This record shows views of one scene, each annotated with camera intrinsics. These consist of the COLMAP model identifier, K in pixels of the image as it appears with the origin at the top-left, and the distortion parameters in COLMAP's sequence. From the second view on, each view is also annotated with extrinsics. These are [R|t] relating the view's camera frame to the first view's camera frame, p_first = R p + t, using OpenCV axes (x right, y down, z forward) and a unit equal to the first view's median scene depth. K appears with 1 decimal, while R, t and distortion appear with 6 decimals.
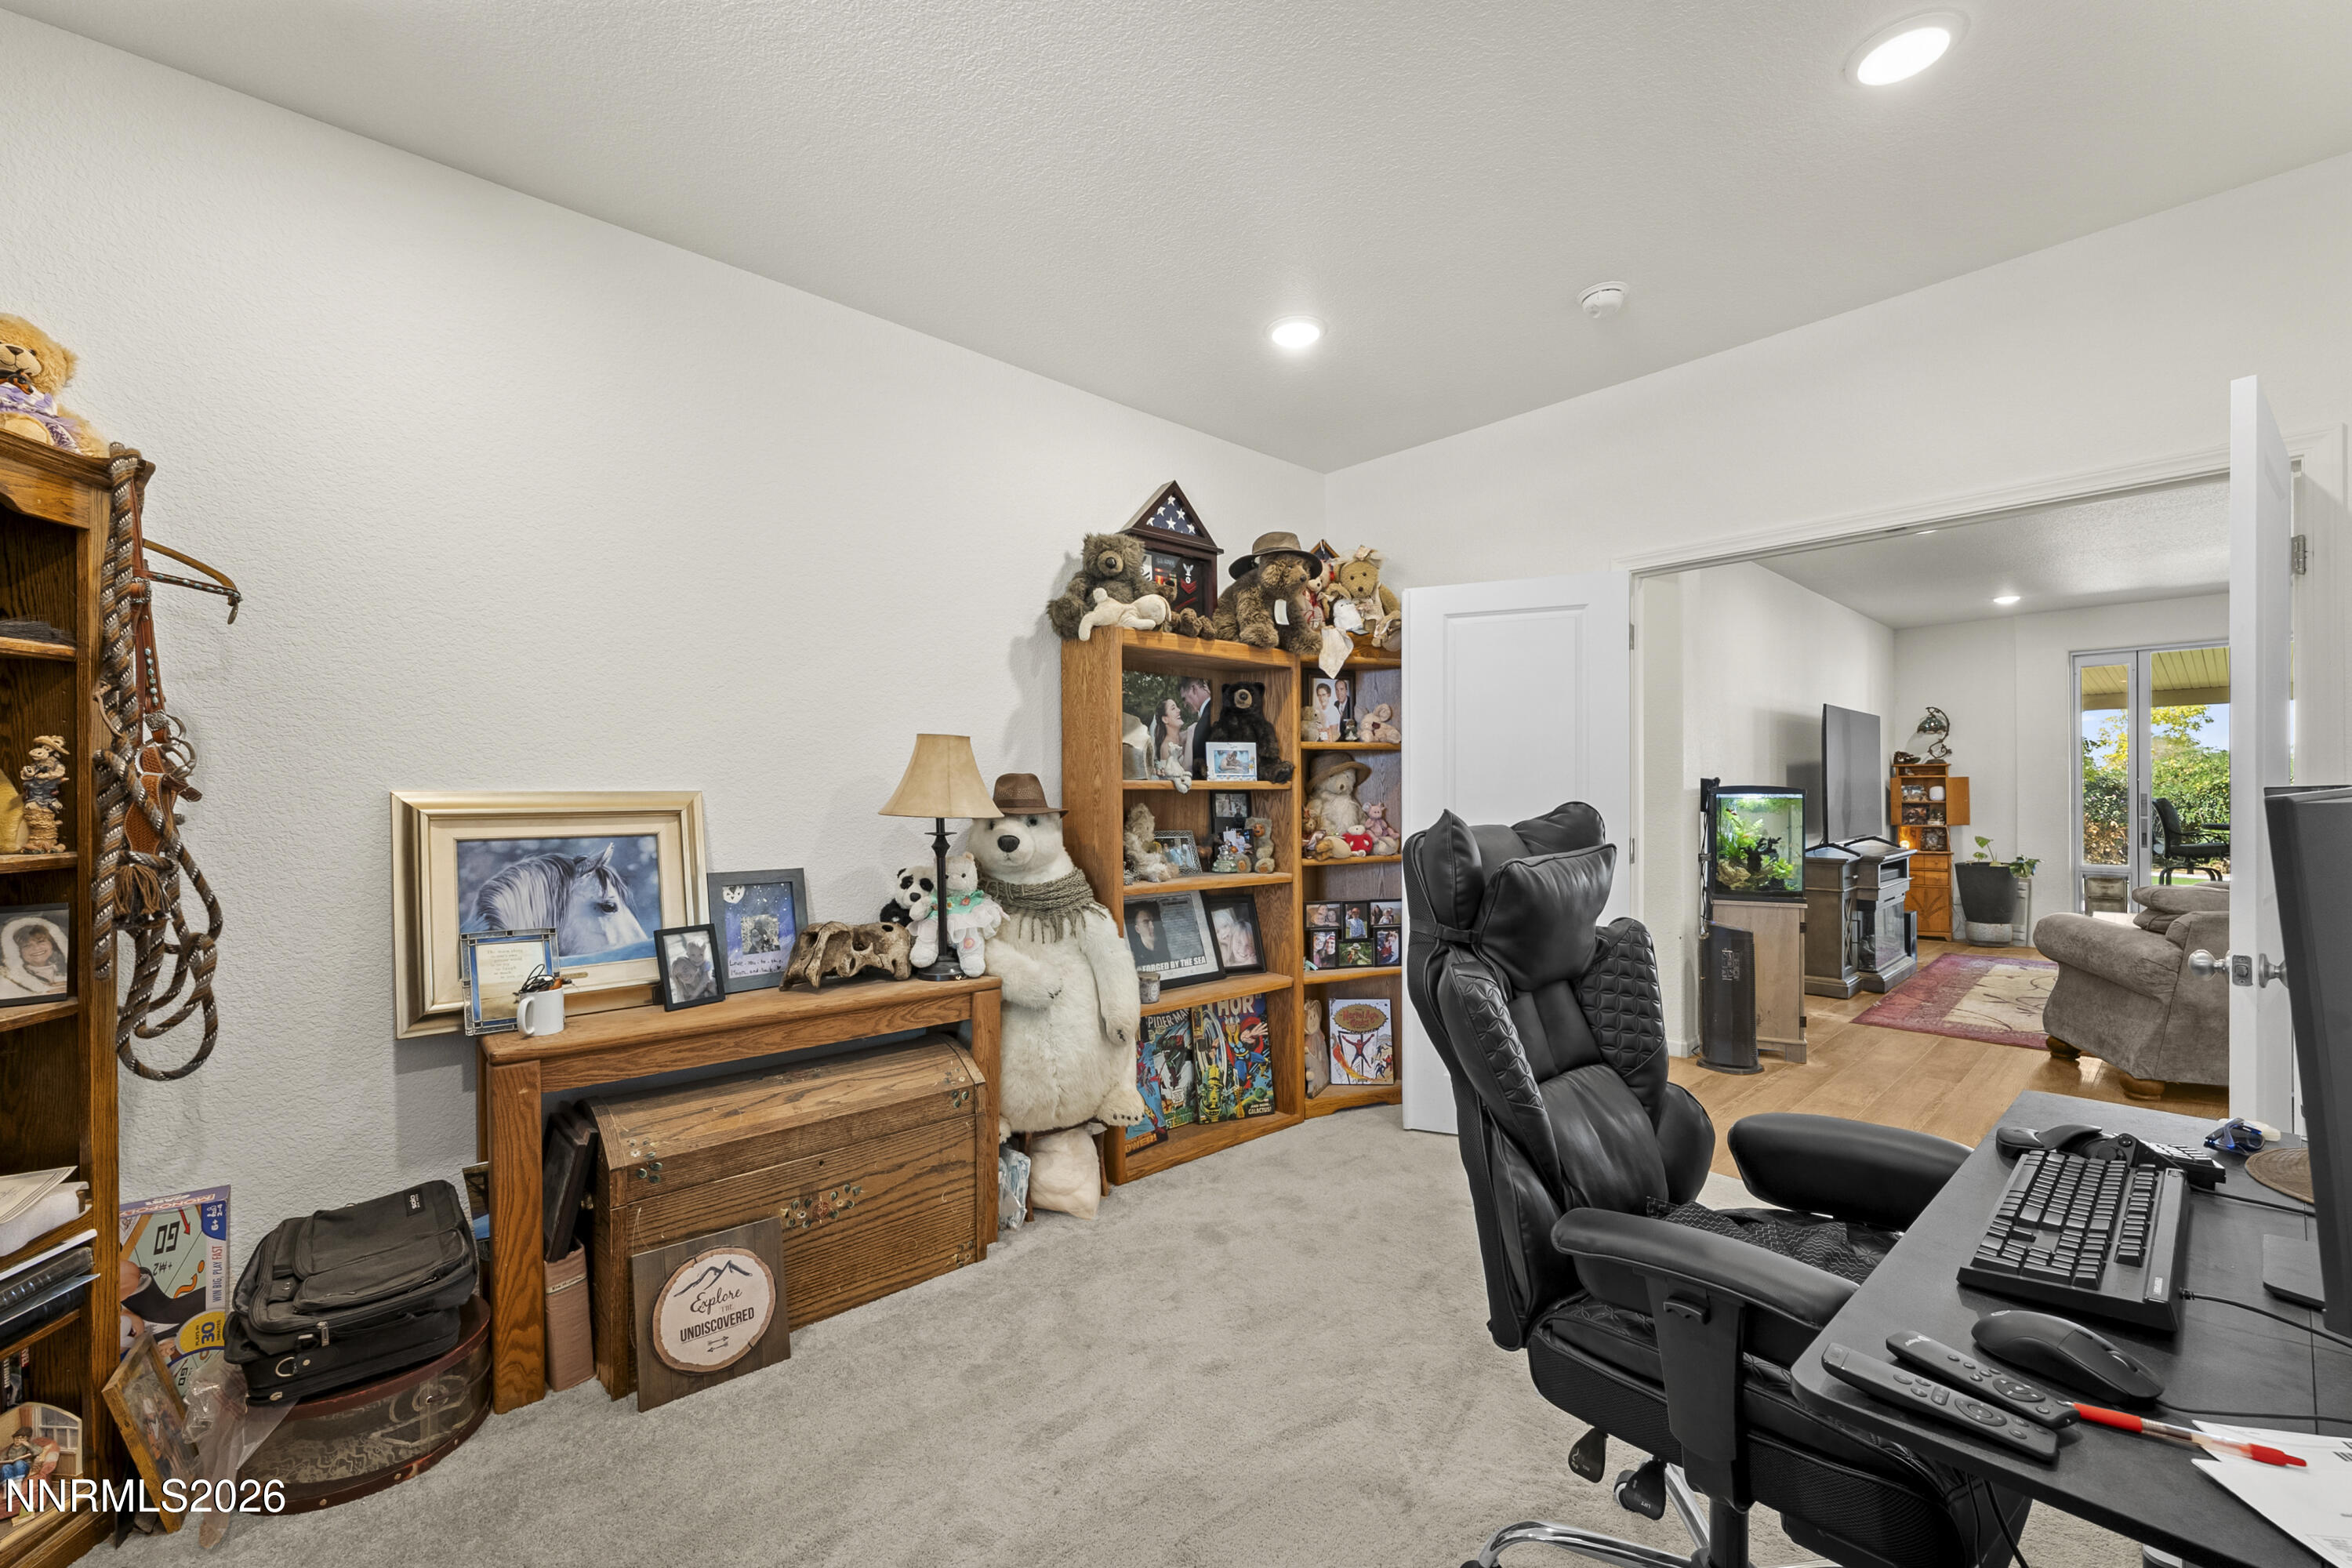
lens RADIAL K [[936.2, 0, 1187.5], [0, 936.2, 793.9], [0, 0, 1]] dist [-0.000620, 0.000020]
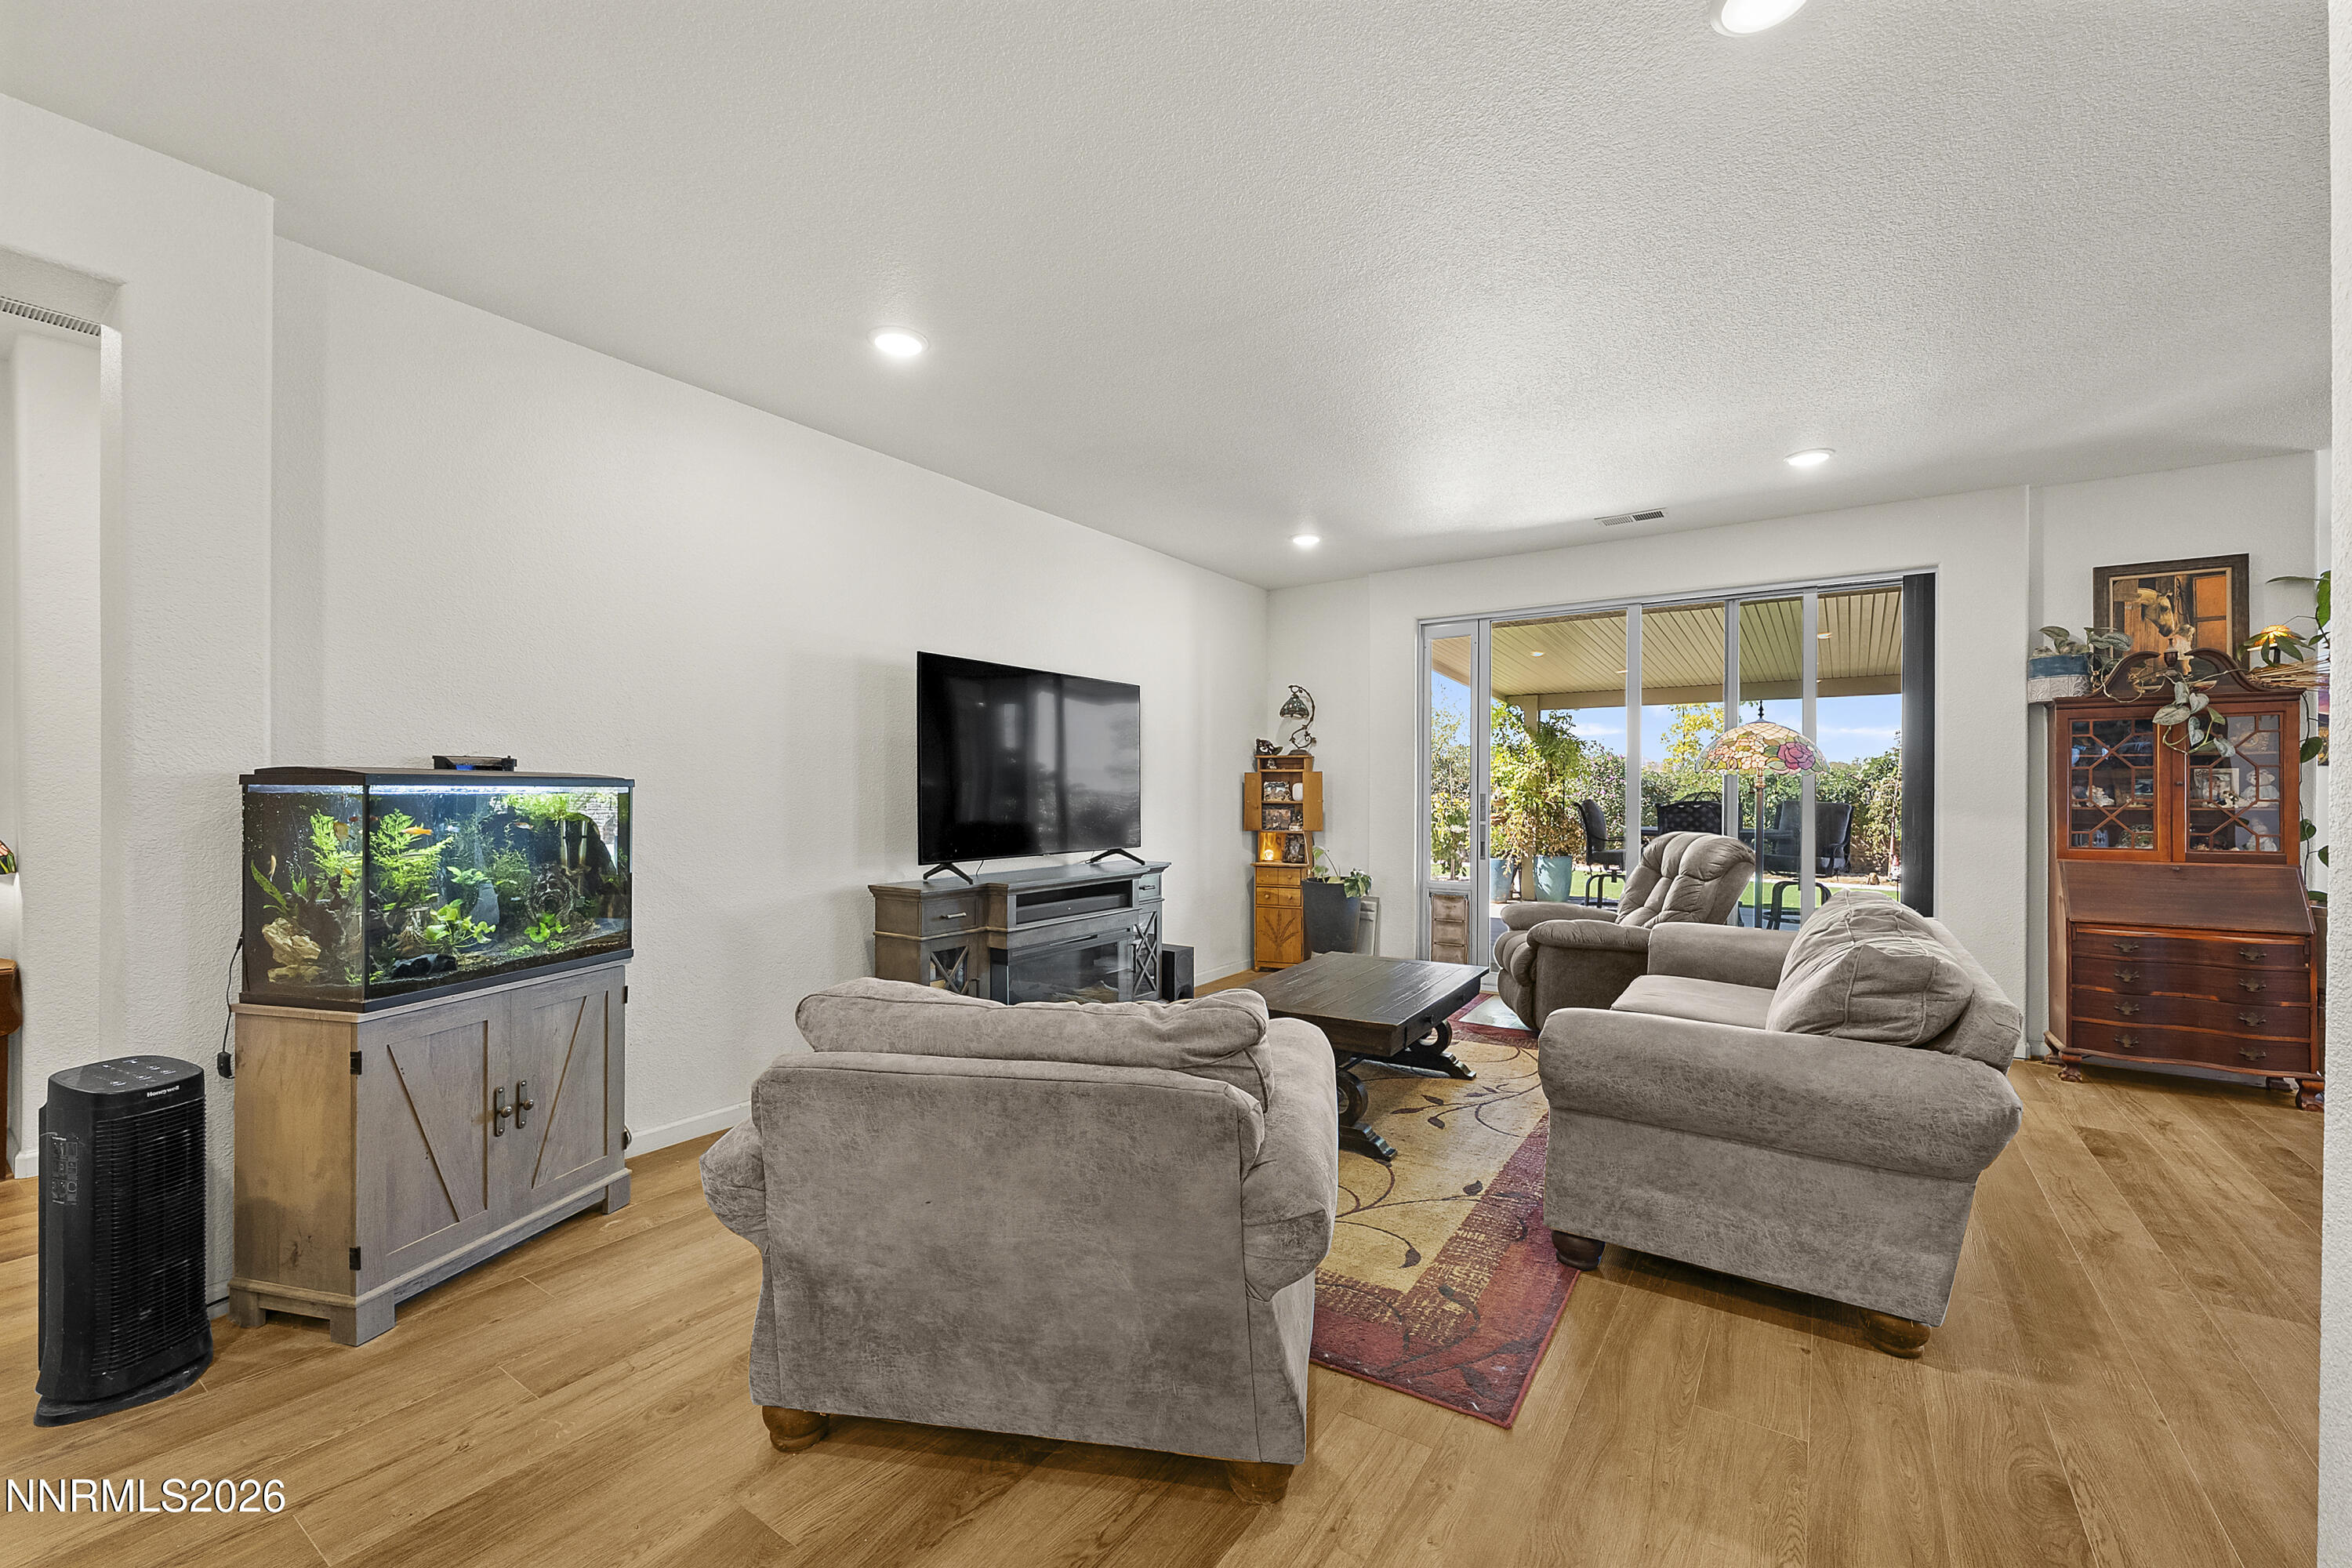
lens RADIAL K [[936.2, 0, 1187.5], [0, 936.2, 793.9], [0, 0, 1]] dist [-0.000620, 0.000020]
pose [[0.971274, 0.007041, 0.237859, 1.643806], [-0.007656, 0.999969, 0.001661, 0.002278], [-0.237840, -0.003435, 0.971298, 0.748388]]
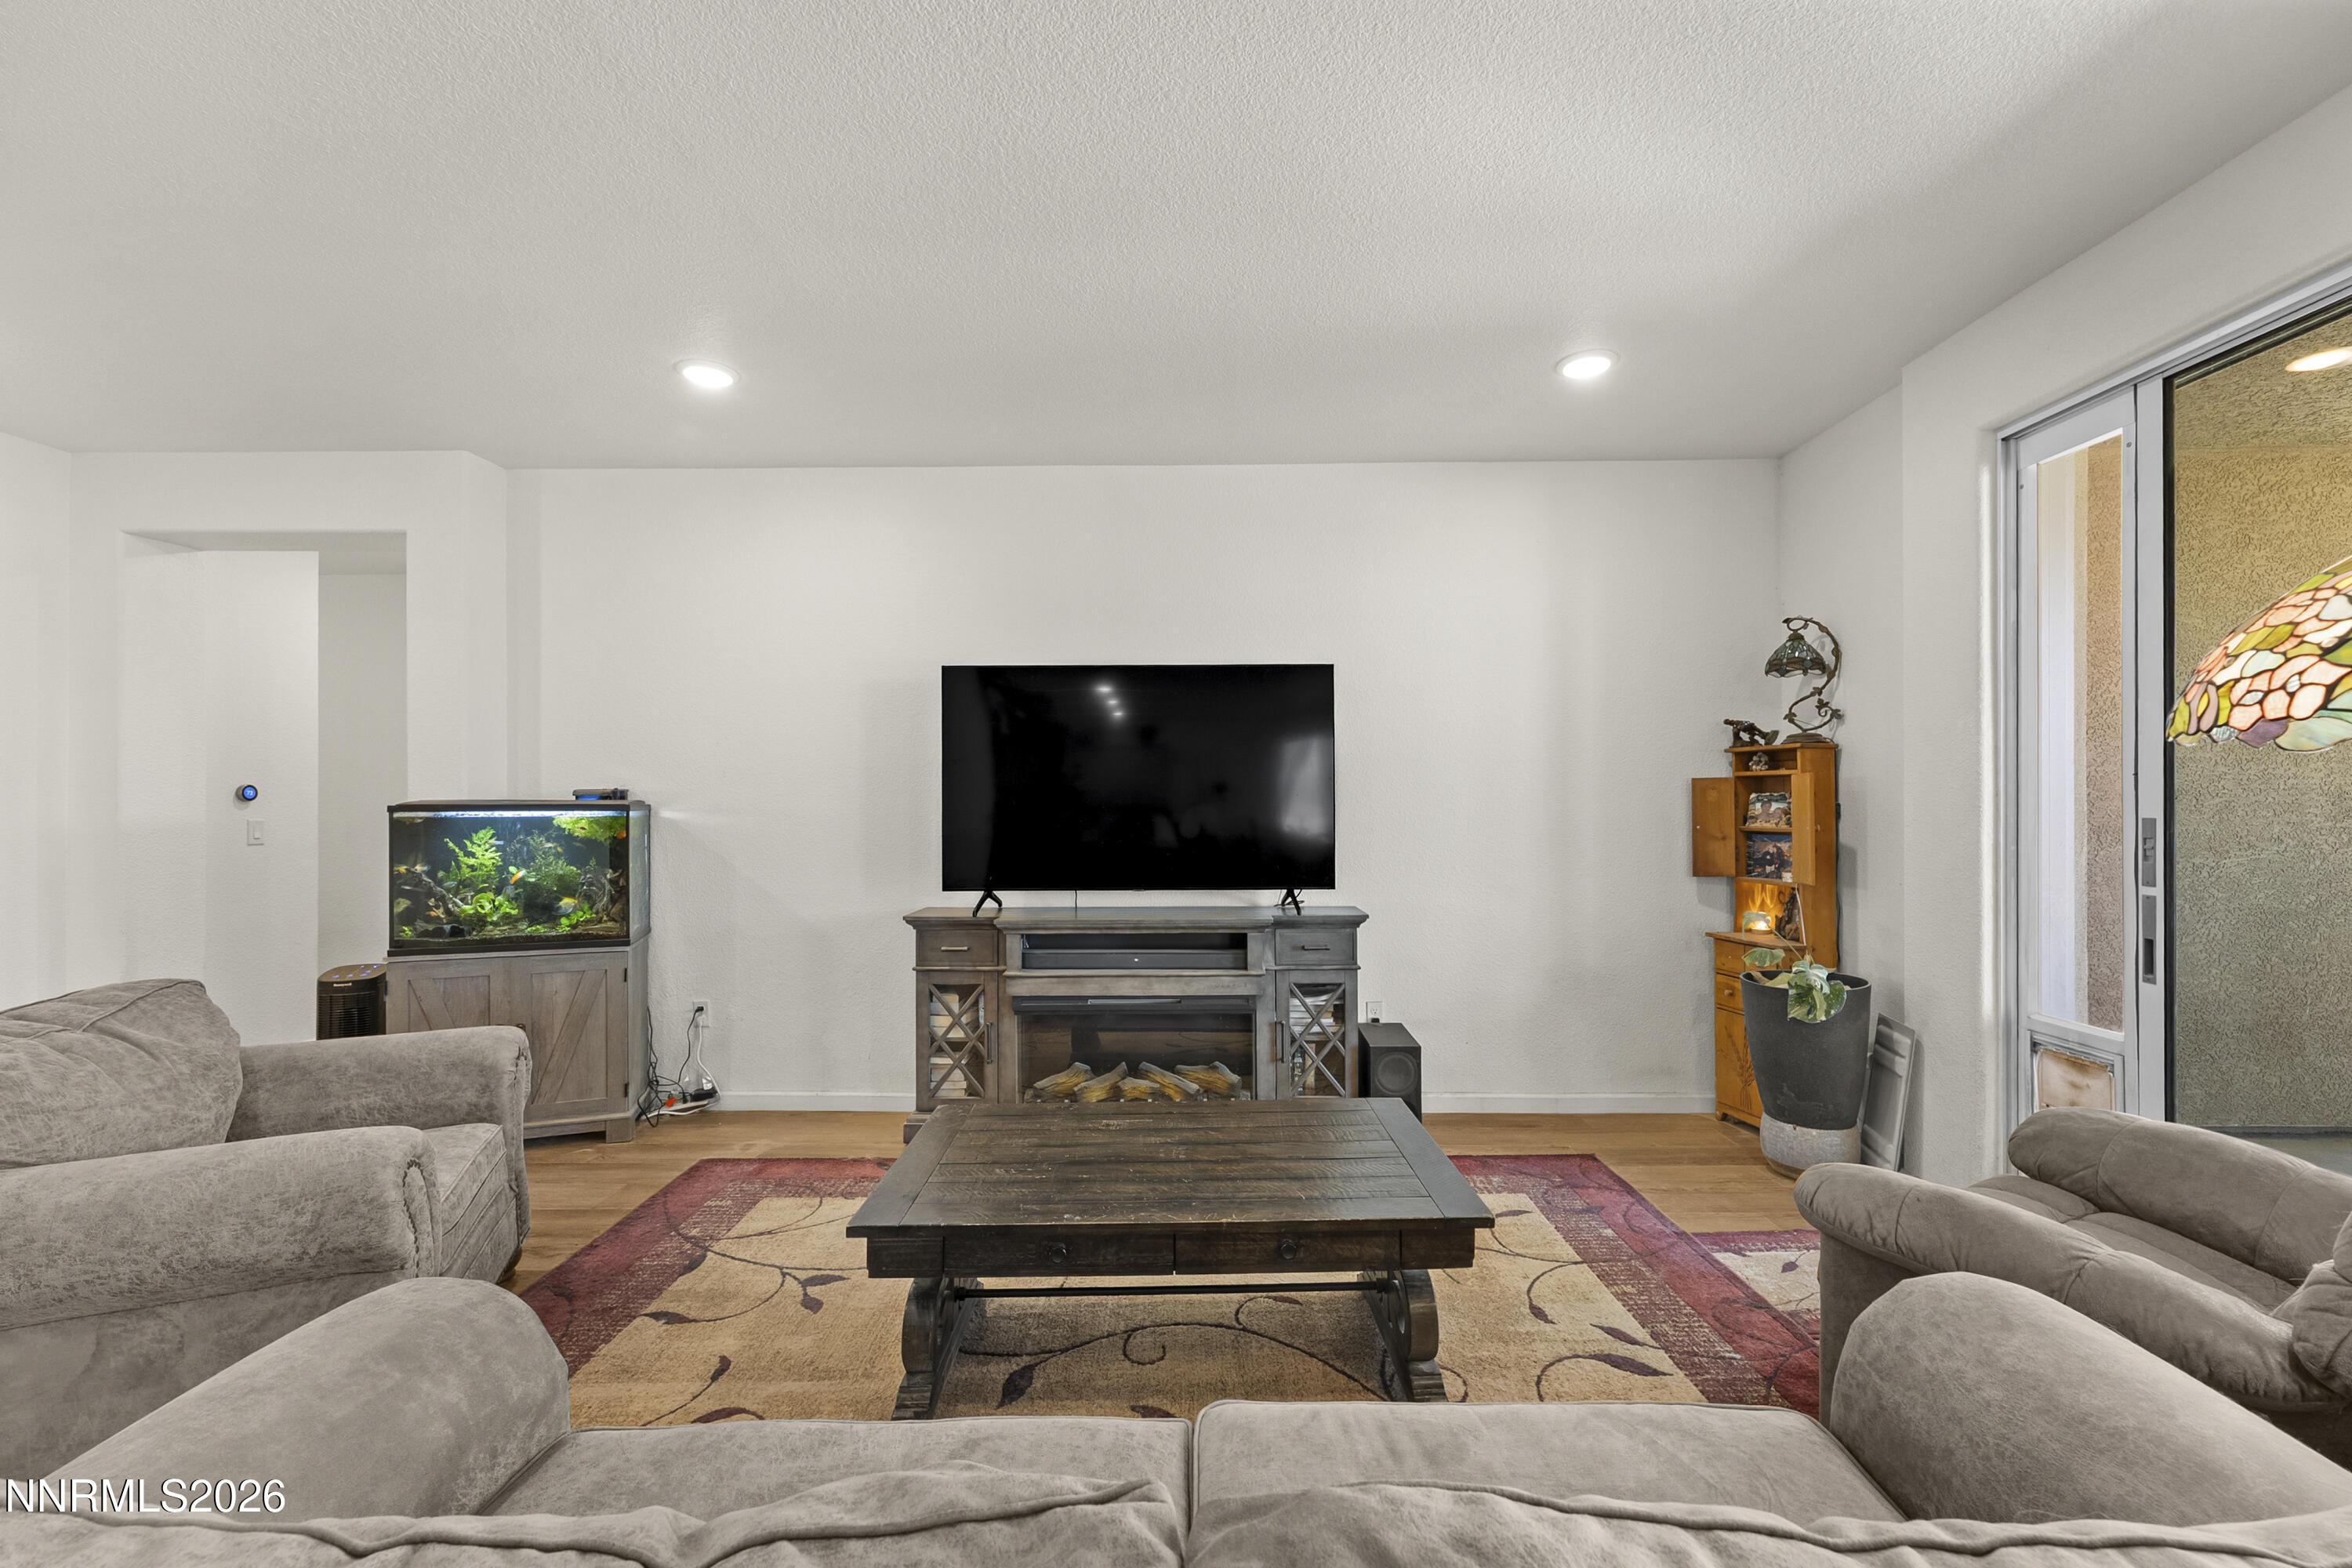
lens RADIAL K [[969.3, 0, 1202.9], [0, 969.3, 803.2], [0, 0, 1]] dist [-0.000211, -0.000013]
pose [[0.734547, 0.004406, -0.678544, 2.891159], [-0.000948, 0.999985, 0.005466, -0.020128], [0.678558, -0.003372, 0.734539, 1.504465]]
